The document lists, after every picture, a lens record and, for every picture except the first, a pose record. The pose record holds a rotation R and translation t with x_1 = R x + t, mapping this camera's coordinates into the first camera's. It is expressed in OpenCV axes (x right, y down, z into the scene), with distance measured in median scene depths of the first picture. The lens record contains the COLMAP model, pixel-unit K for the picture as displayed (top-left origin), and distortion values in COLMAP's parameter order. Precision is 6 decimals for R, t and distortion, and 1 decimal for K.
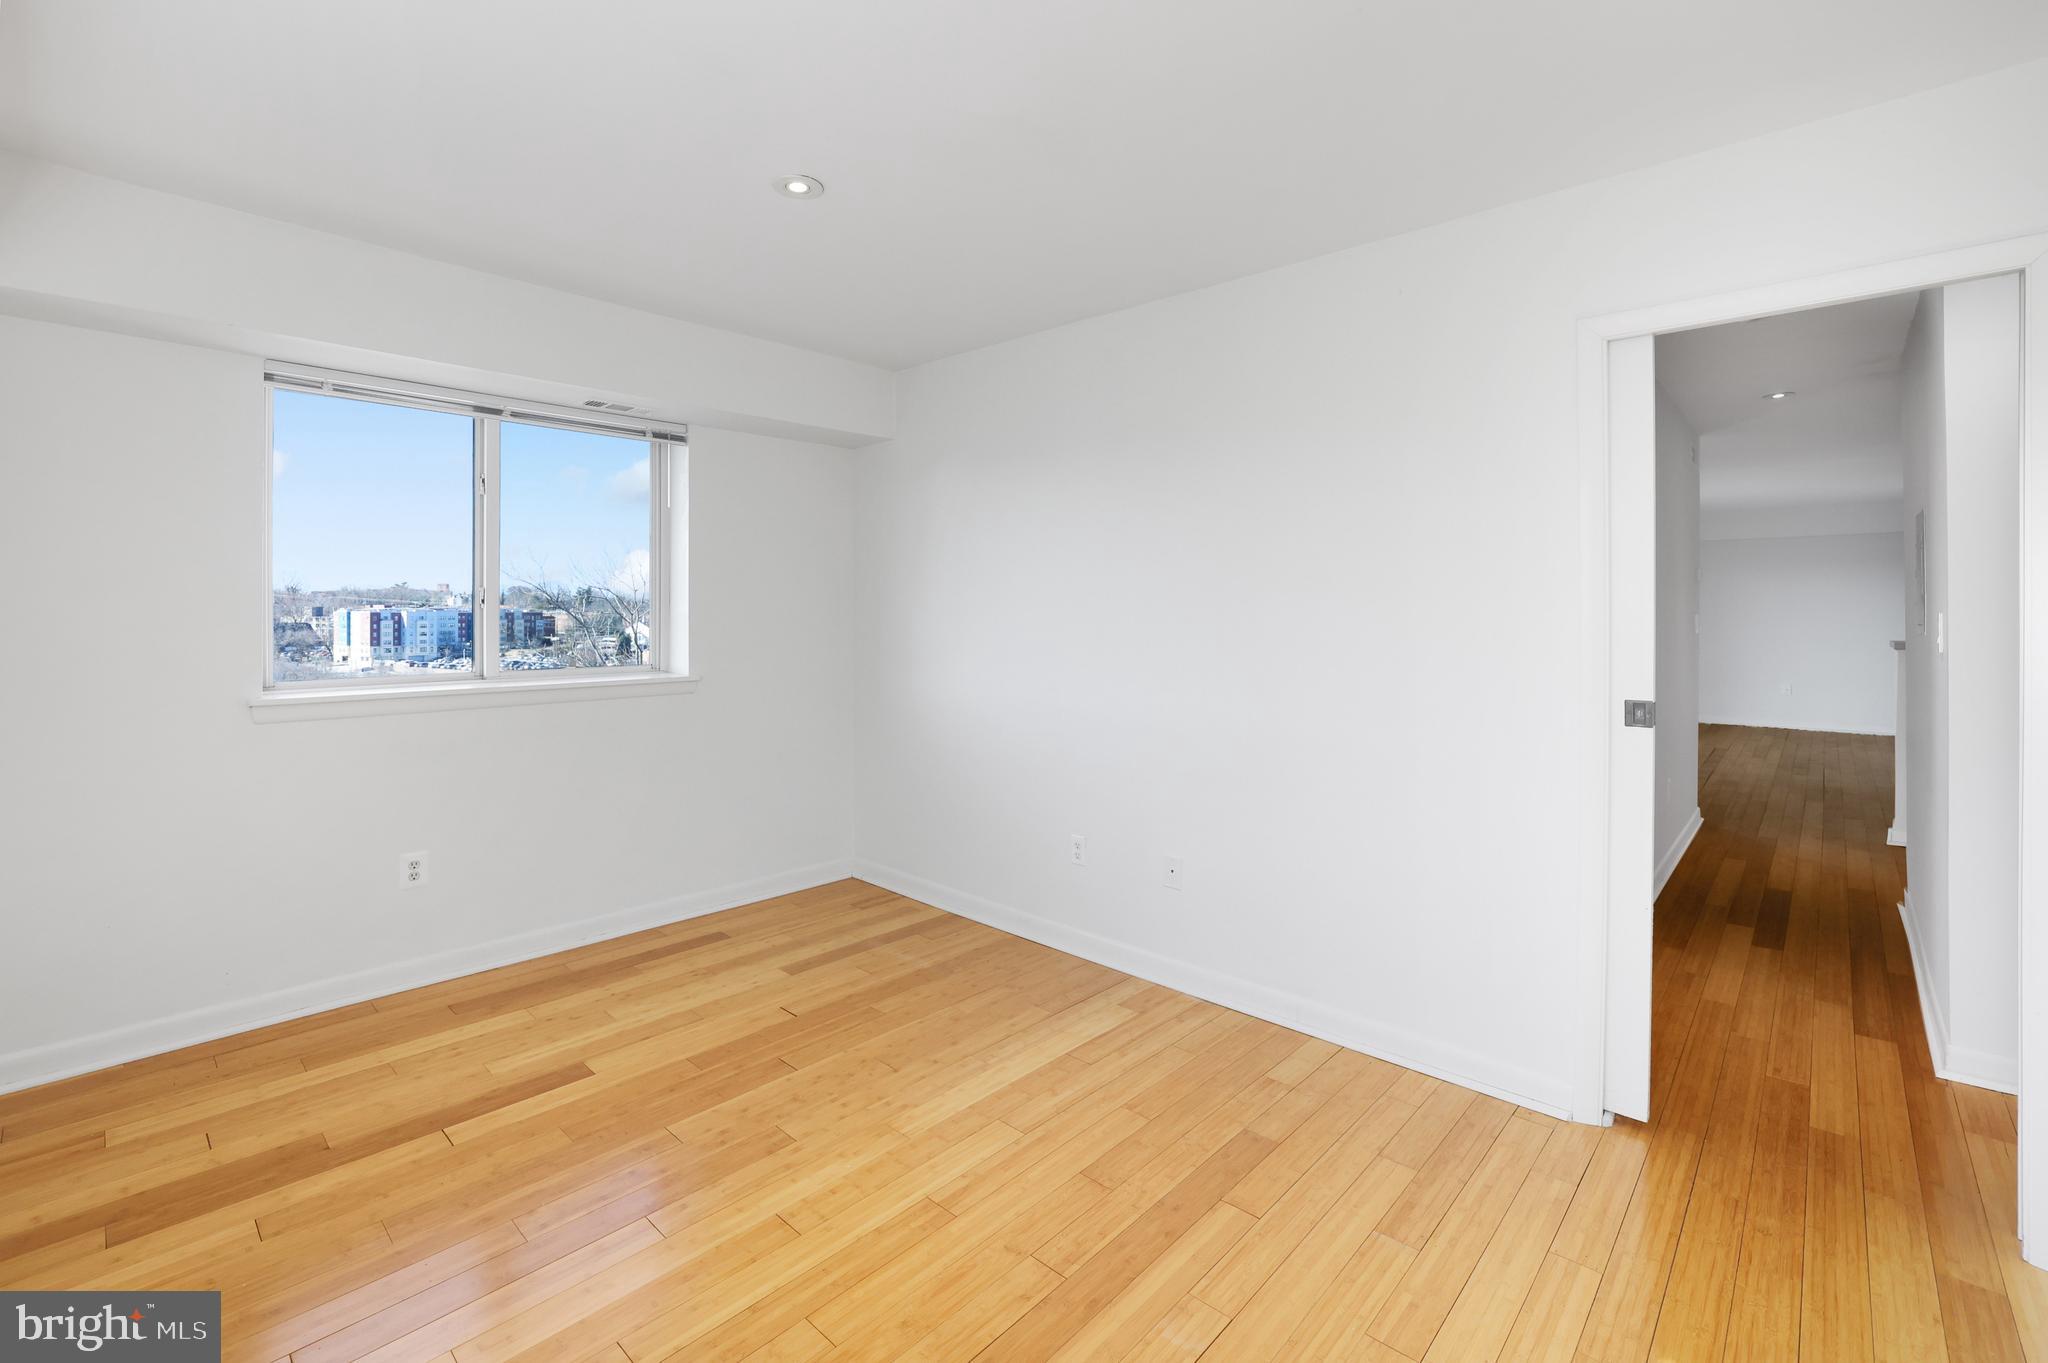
lens RADIAL K [[904.1, 0, 1019.4], [0, 904.1, 624.9], [0, 0, 1]] dist [-0.040789, 0.013348]
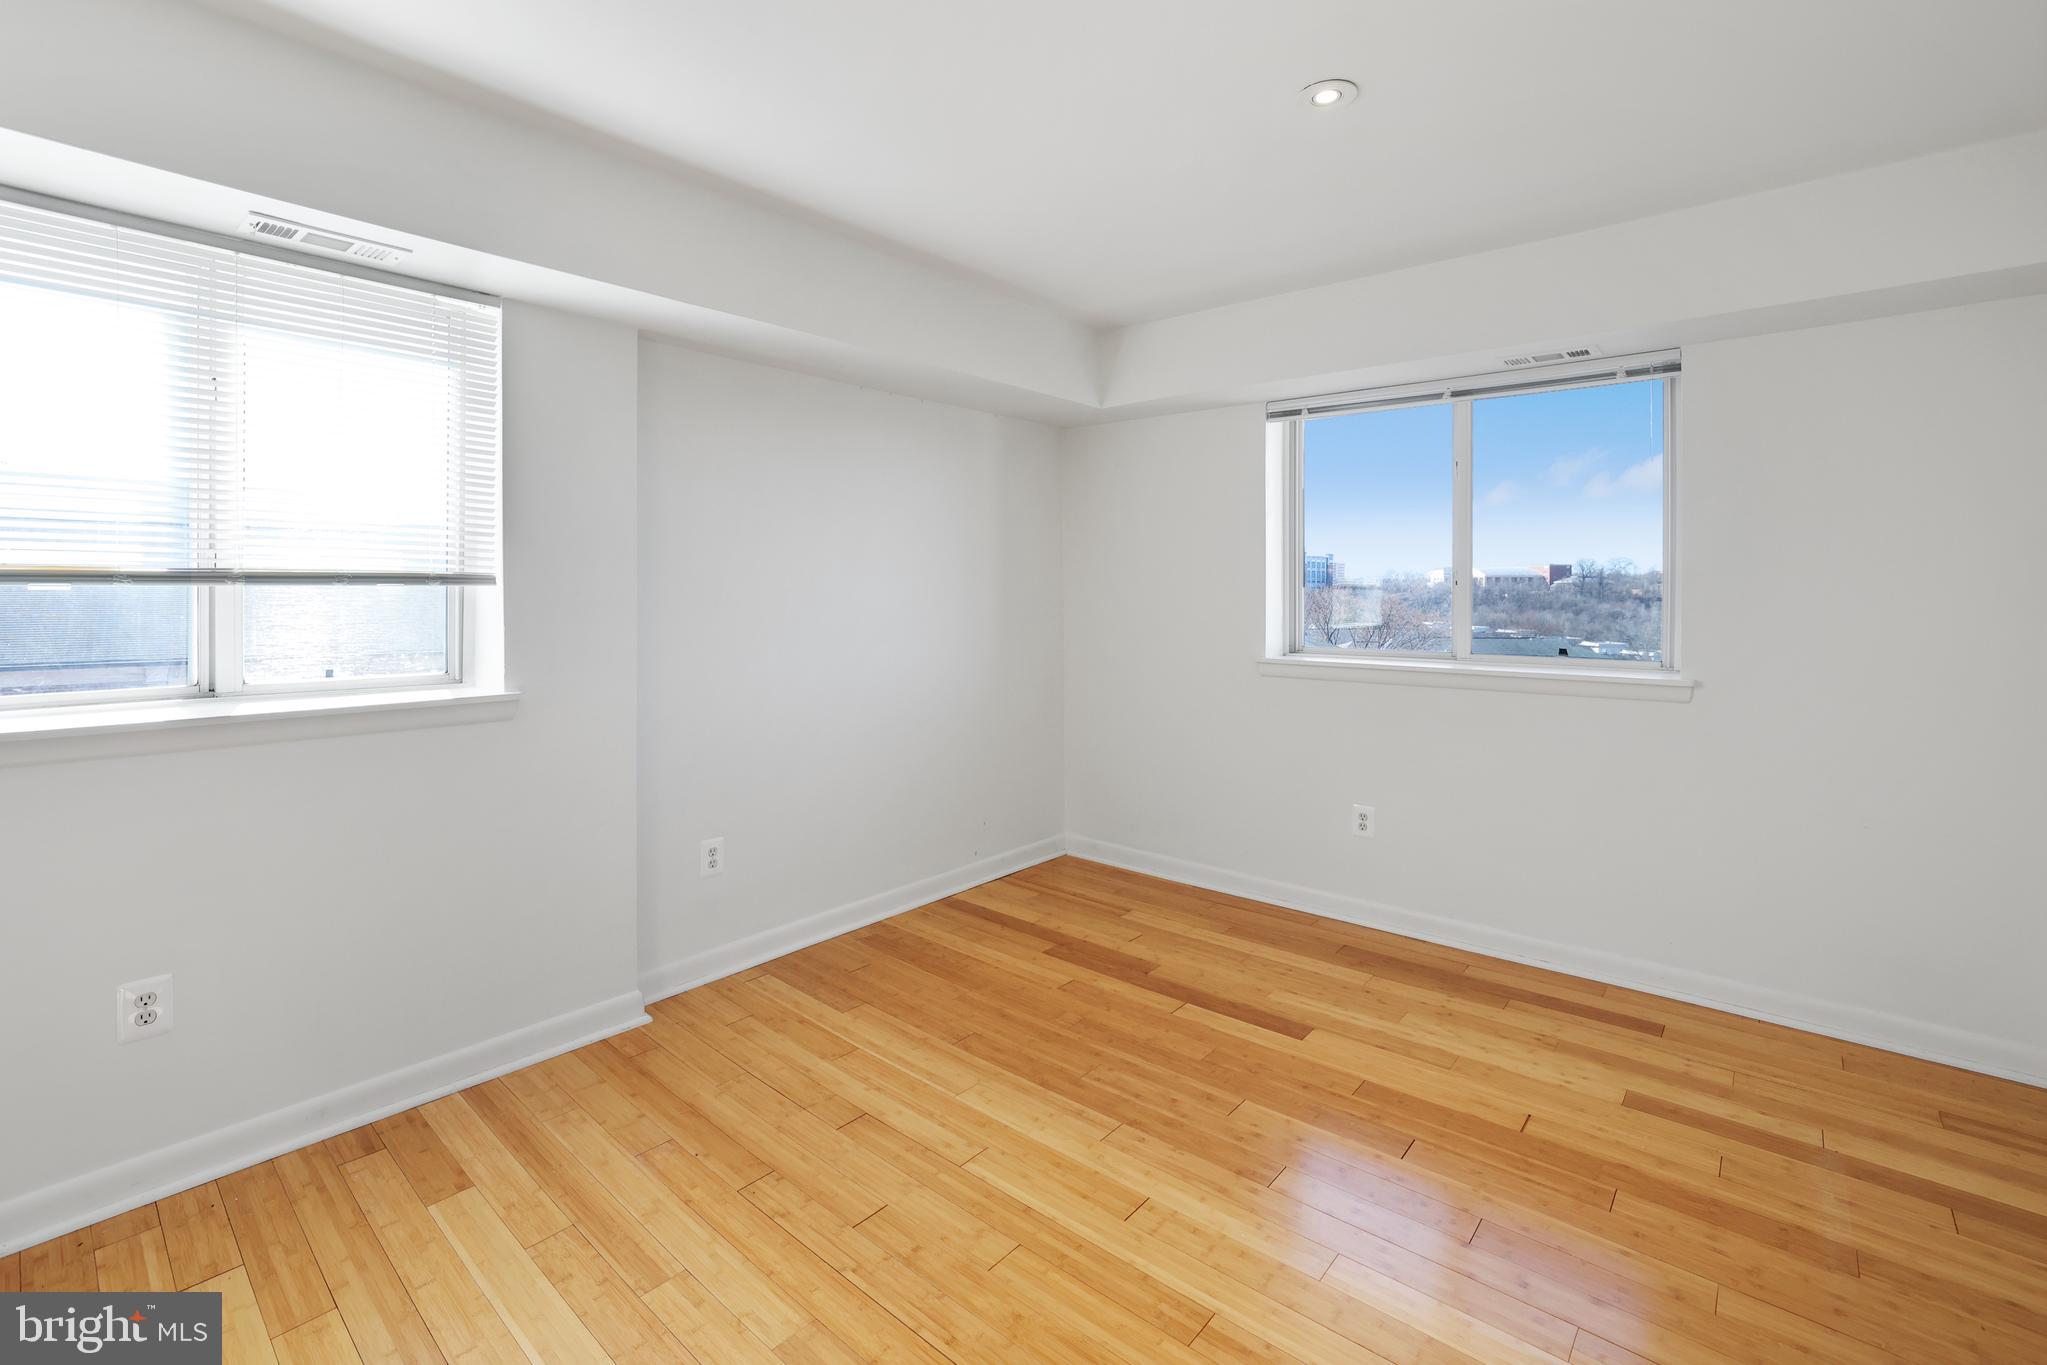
lens RADIAL K [[909.6, 0, 991.6], [0, 909.6, 600.2], [0, 0, 1]] dist [-0.051074, 0.015542]
pose [[0.018967, 0.010627, -0.999764, 0.527769], [-0.019003, 0.999767, 0.010266, -0.009090], [0.999640, 0.018804, 0.019164, 0.587127]]
